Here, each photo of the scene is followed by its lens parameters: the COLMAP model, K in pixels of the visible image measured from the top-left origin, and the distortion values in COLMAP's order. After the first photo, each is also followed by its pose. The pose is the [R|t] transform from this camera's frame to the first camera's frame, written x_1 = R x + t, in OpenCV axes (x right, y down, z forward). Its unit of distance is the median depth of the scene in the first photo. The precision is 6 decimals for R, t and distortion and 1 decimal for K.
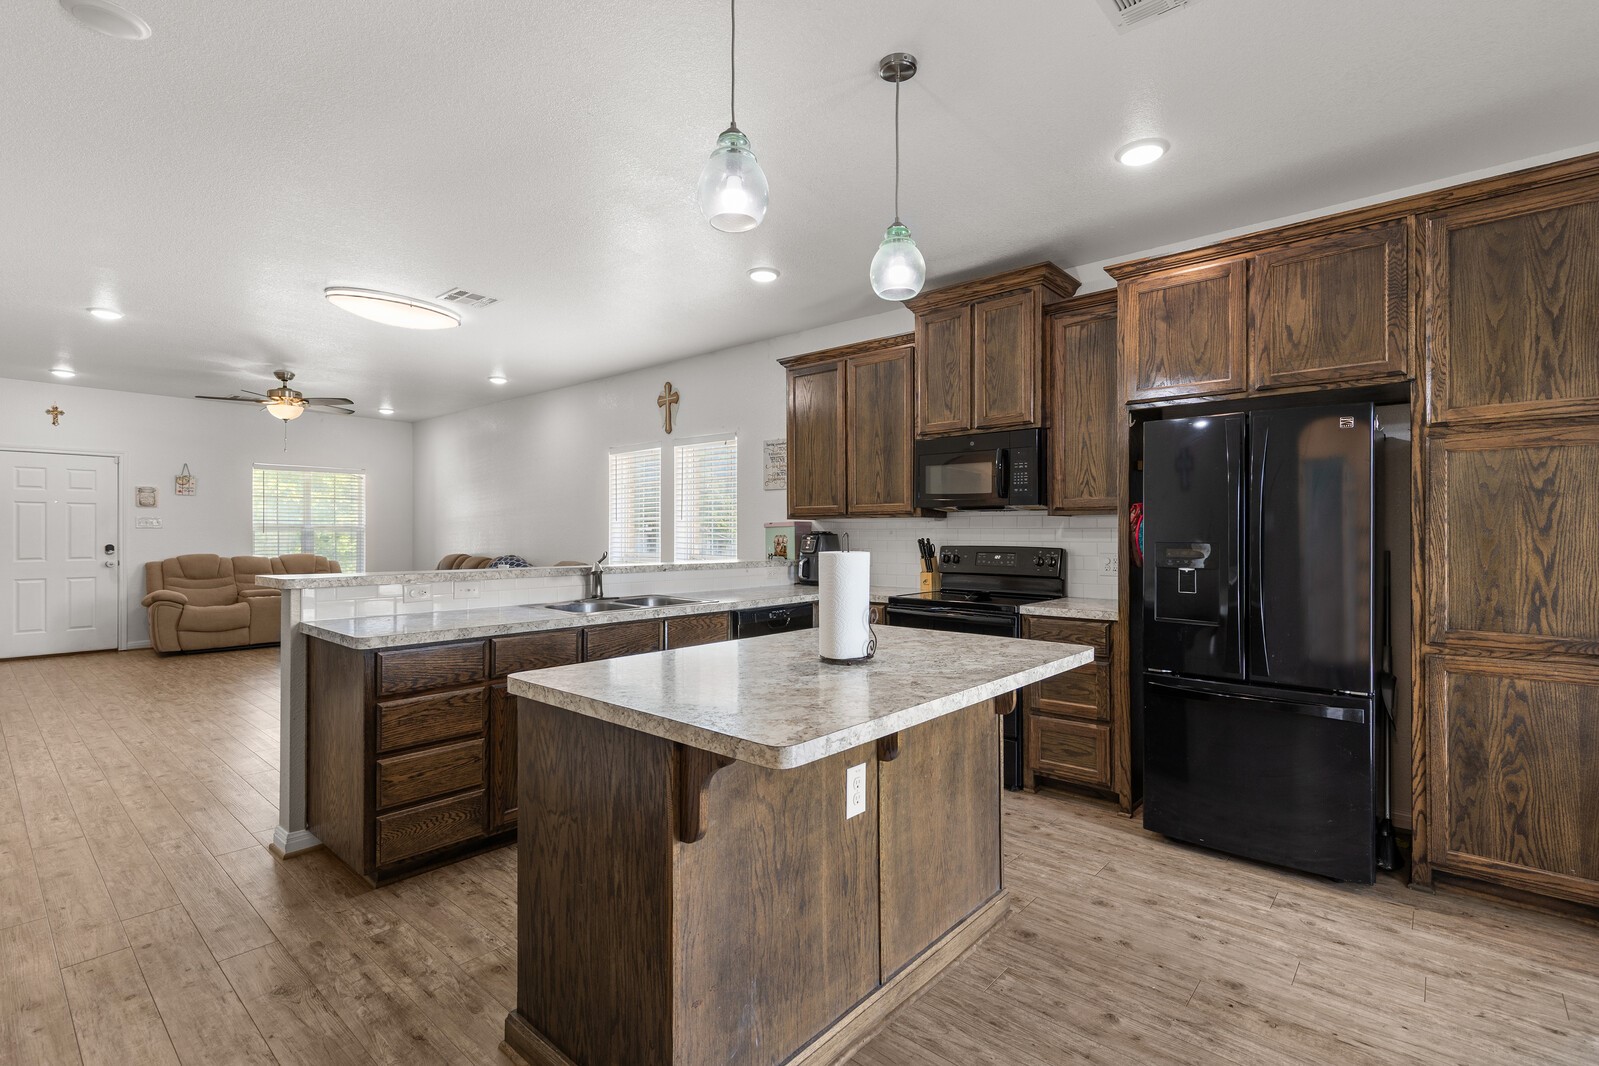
lens RADIAL K [[725.9, 0, 793.6], [0, 725.9, 535.4], [0, 0, 1]] dist [0.011297, -0.002133]
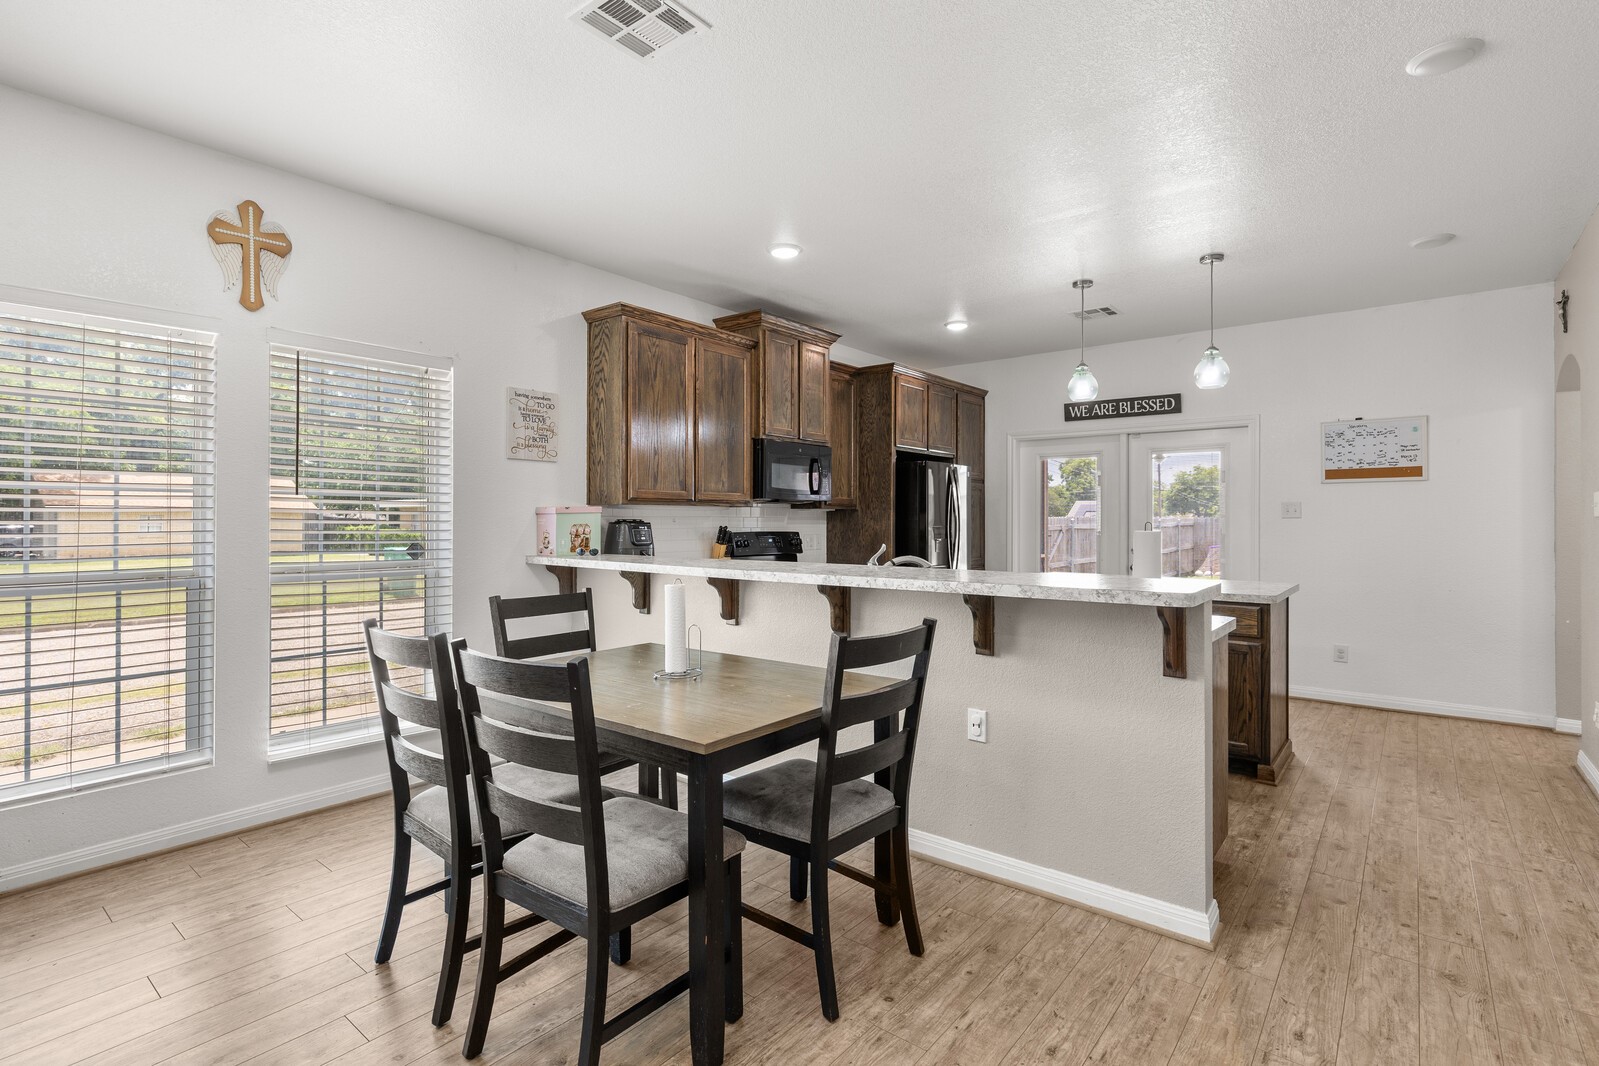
lens RADIAL K [[760.1, 0, 792.0], [0, 760.1, 519.8], [0, 0, 1]] dist [0.000806, 0.000614]
pose [[-0.031713, -0.000398, 0.999497, -0.958012], [0.001267, 0.999999, 0.000439, -0.005720], [-0.999496, 0.001280, -0.031713, 0.943544]]
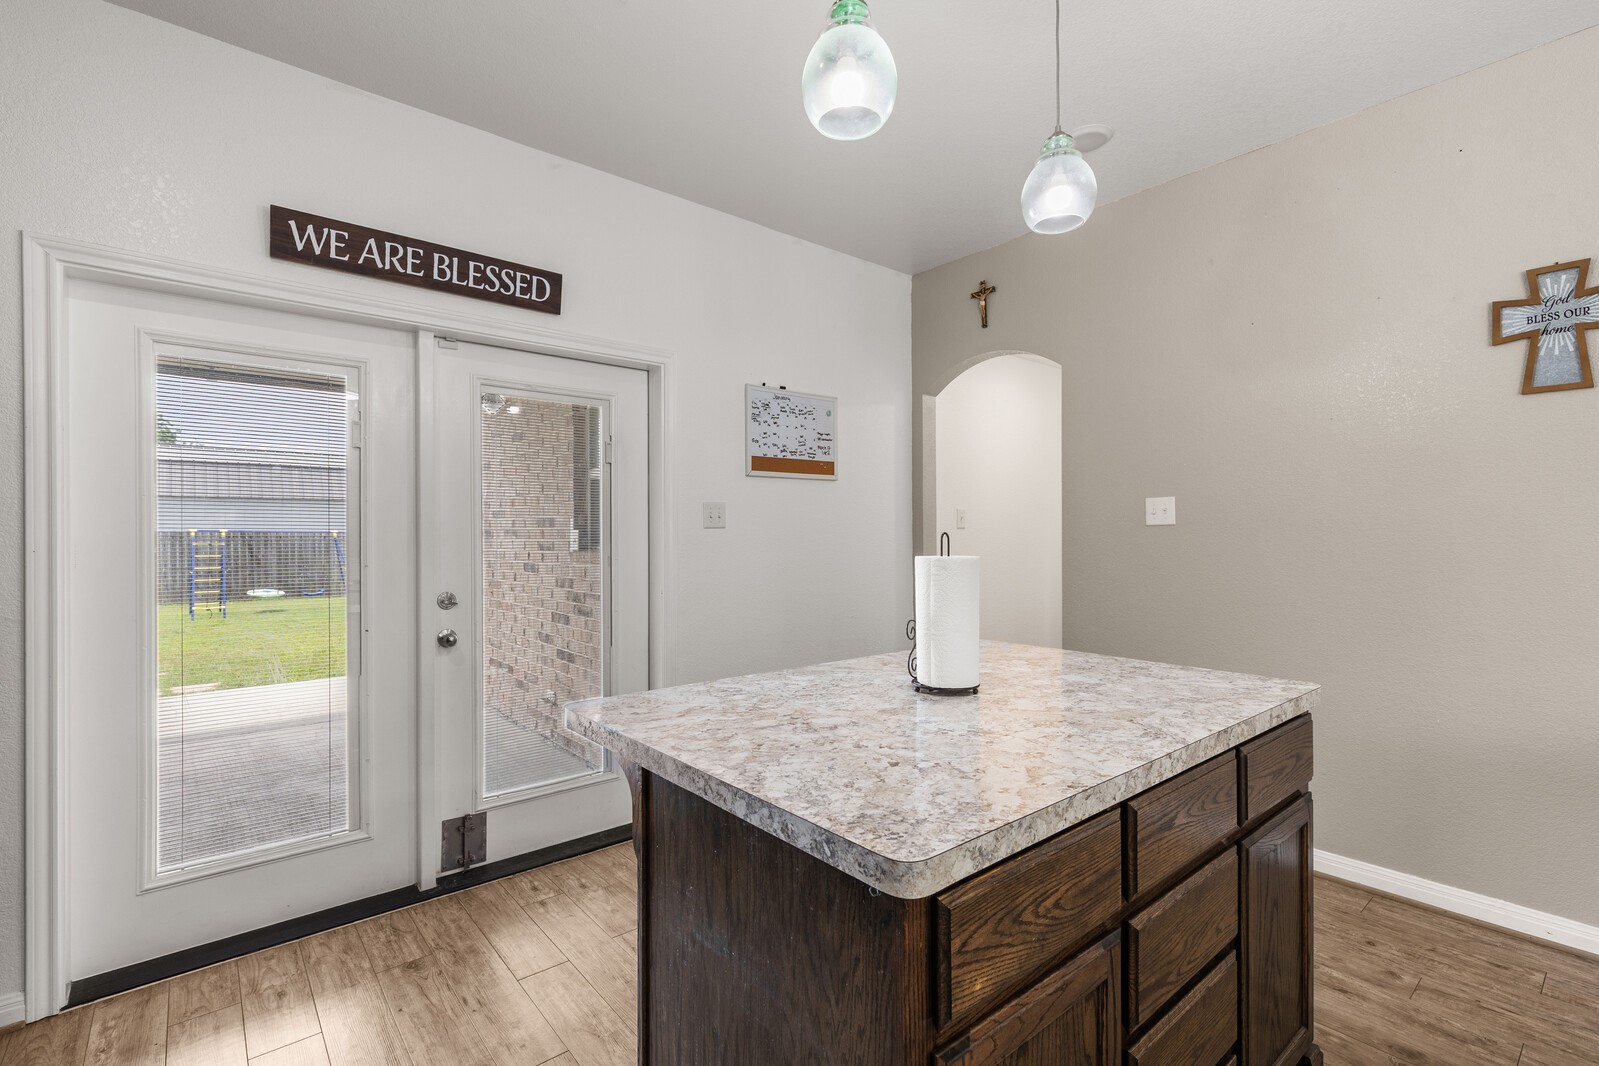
lens RADIAL K [[725.9, 0, 793.7], [0, 725.9, 536.2], [0, 0, 1]] dist [0.011297, -0.002133]
pose [[-0.987436, 0.005288, 0.157933, 0.053840], [0.006088, 0.999971, 0.004579, -0.002016], [-0.157904, 0.005483, -0.987439, 0.809907]]
